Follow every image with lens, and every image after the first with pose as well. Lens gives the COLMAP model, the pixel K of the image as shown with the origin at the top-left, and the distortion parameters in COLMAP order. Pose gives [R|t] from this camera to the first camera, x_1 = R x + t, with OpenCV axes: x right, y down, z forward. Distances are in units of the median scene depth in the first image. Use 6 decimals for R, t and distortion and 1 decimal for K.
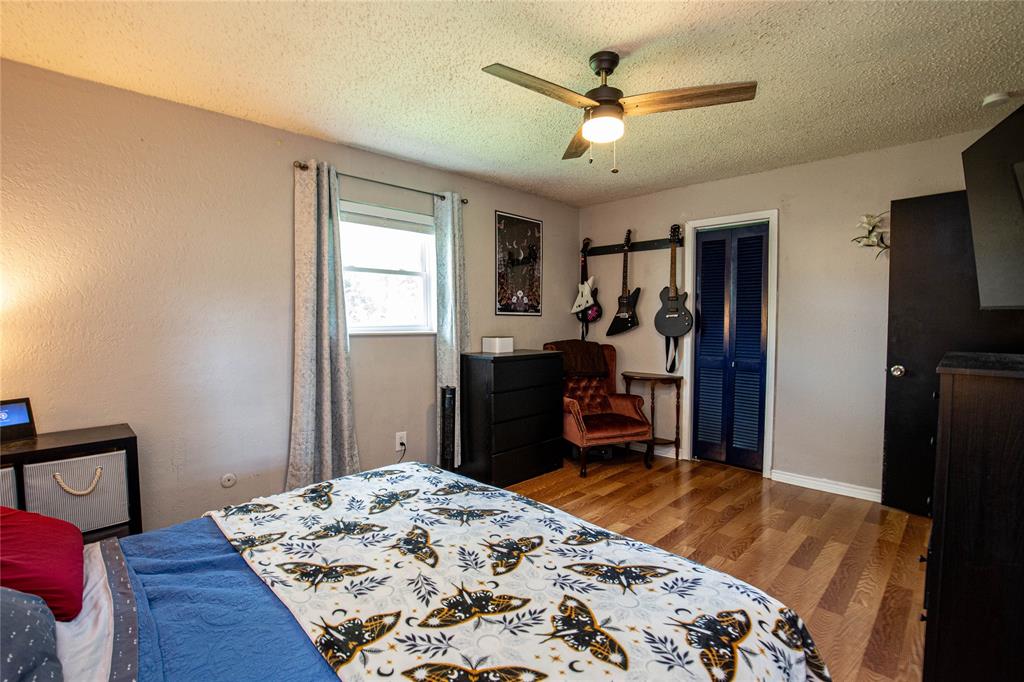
lens RADIAL K [[467.0, 0, 510.9], [0, 467.0, 341.1], [0, 0, 1]] dist [-0.003994, -0.000240]
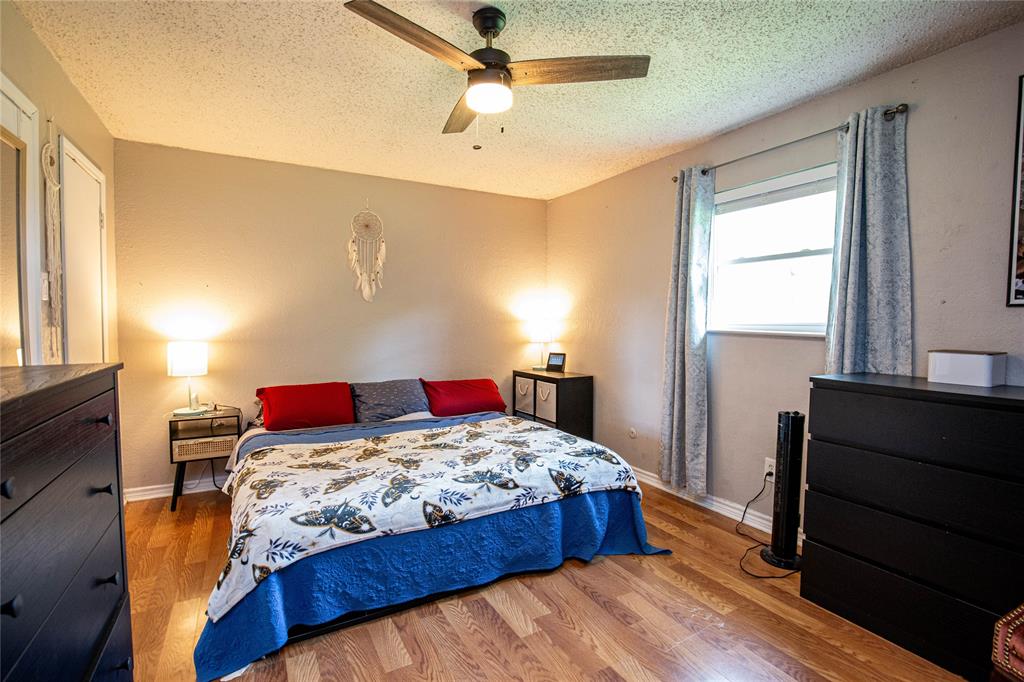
lens RADIAL K [[467.0, 0, 510.4], [0, 467.0, 342.0], [0, 0, 1]] dist [-0.003994, -0.000240]
pose [[-0.263893, 0.047252, -0.963394, 1.539522], [-0.051492, 0.996685, 0.062990, -0.071147], [0.963177, 0.066229, -0.260585, 1.887662]]
